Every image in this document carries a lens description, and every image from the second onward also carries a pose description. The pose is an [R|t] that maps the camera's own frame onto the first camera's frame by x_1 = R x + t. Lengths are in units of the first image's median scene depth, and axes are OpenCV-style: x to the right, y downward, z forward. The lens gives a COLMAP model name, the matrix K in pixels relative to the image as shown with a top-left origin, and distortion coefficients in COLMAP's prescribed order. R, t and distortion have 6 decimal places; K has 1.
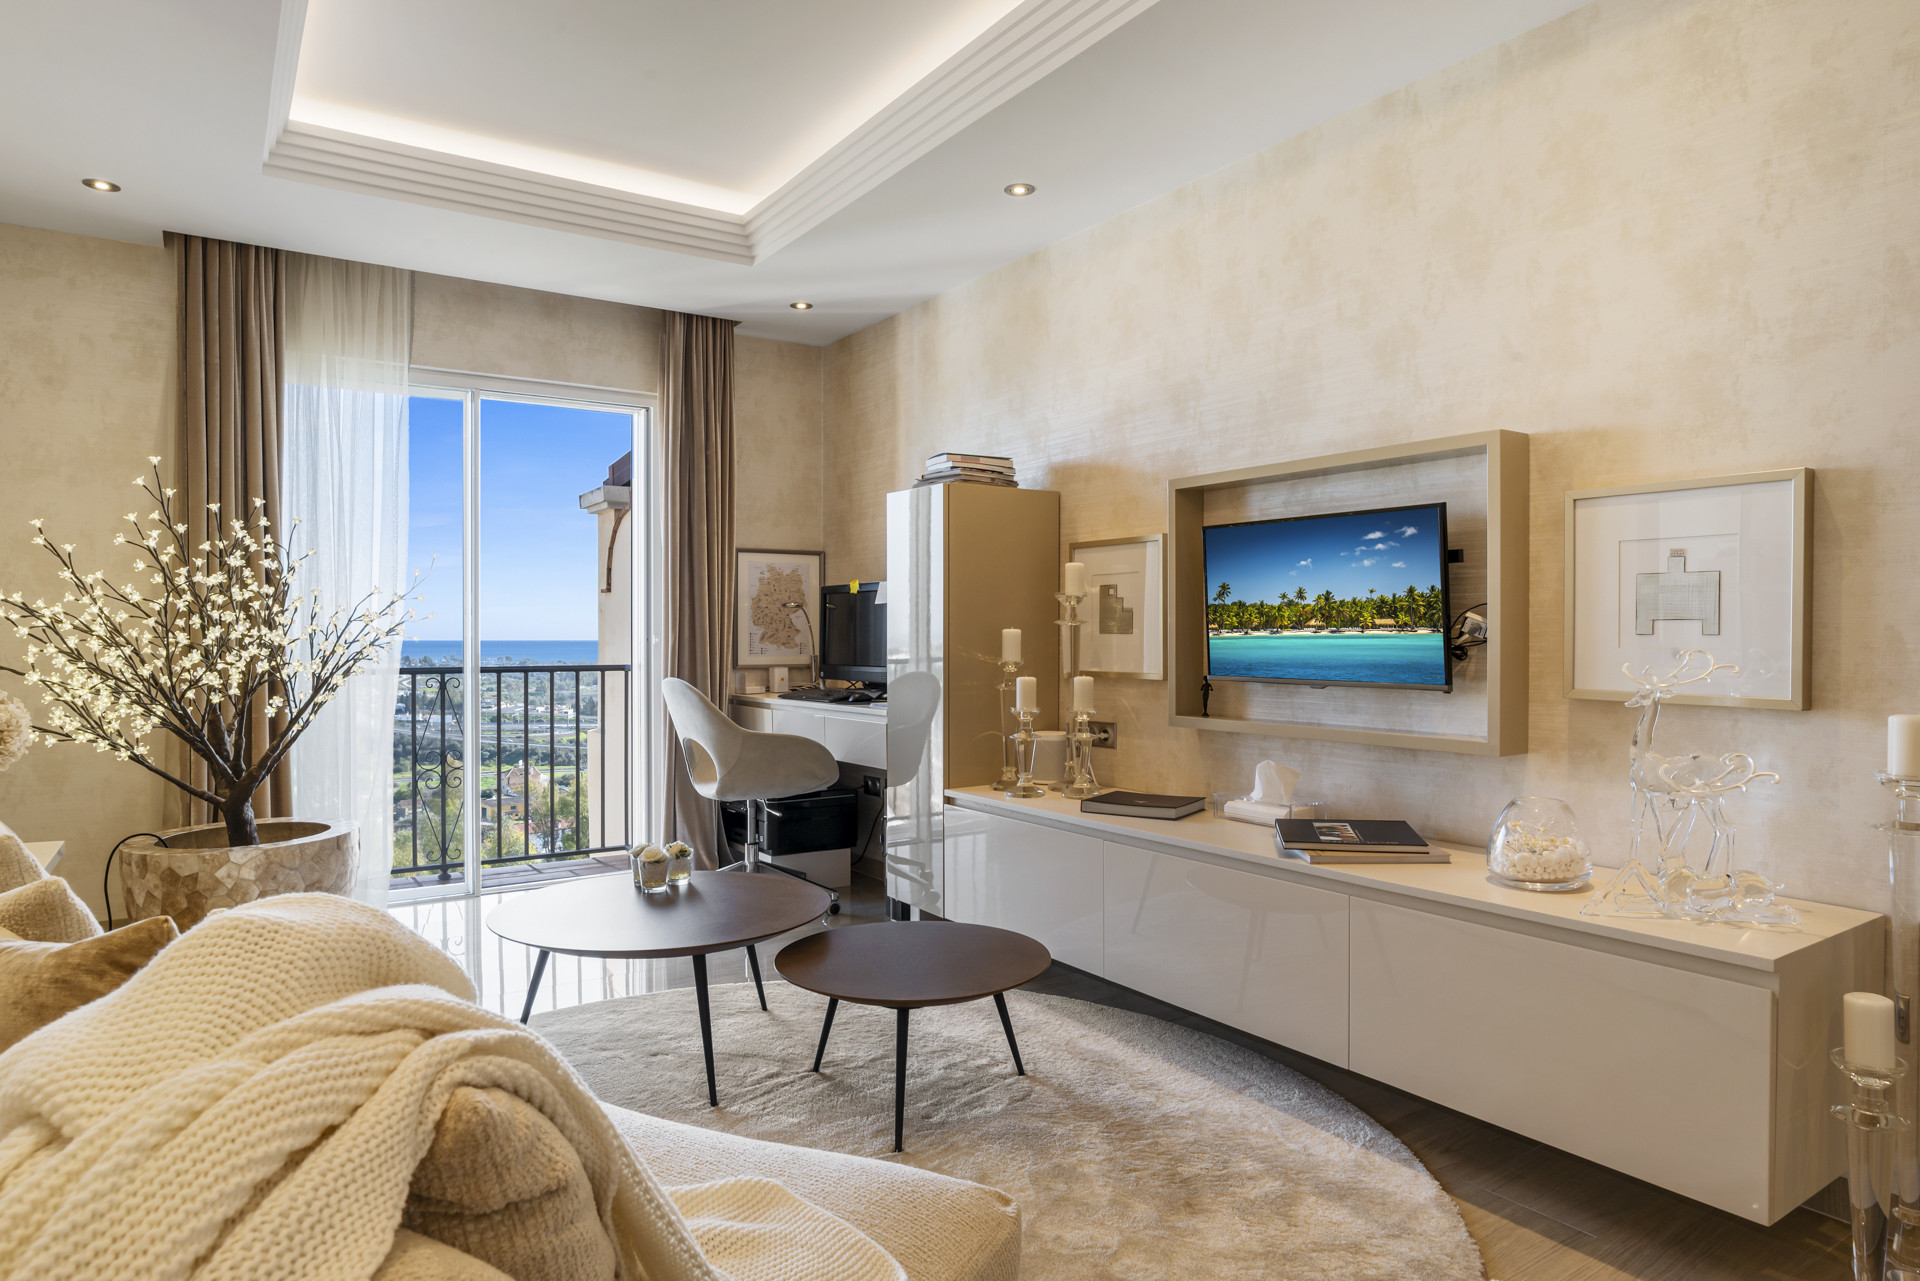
lens RADIAL K [[1141.7, 0, 963.4], [0, 1141.7, 638.4], [0, 0, 1]] dist [0.002388, -0.000380]
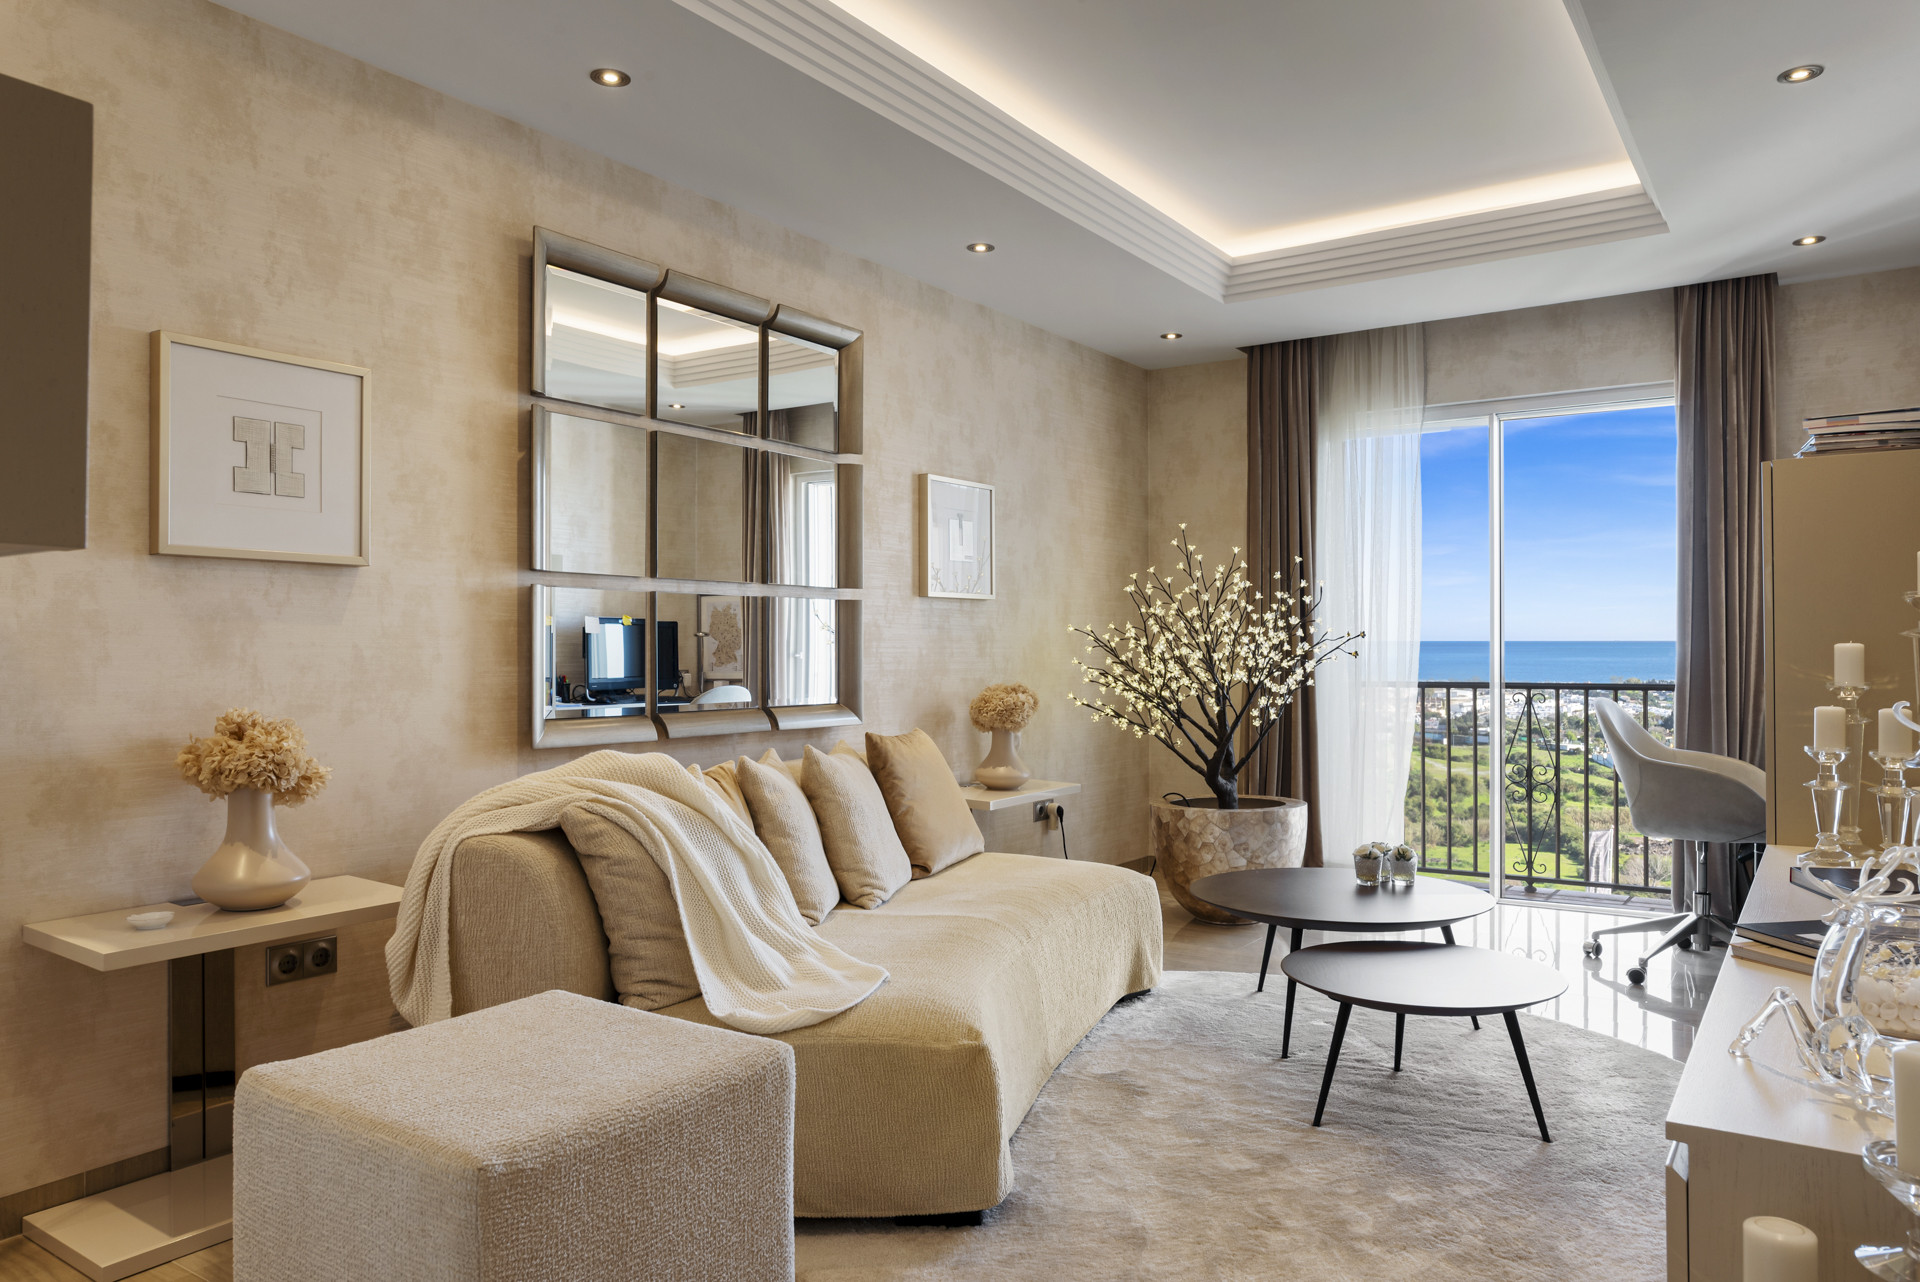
lens RADIAL K [[1306.4, 0, 964.2], [0, 1306.4, 646.7], [0, 0, 1]] dist [-0.038390, 0.000417]
pose [[0.374958, -0.003952, -0.927034, 0.525615], [-0.000640, 0.999990, -0.004522, -0.001421], [0.927042, 0.002289, 0.374951, 0.123160]]
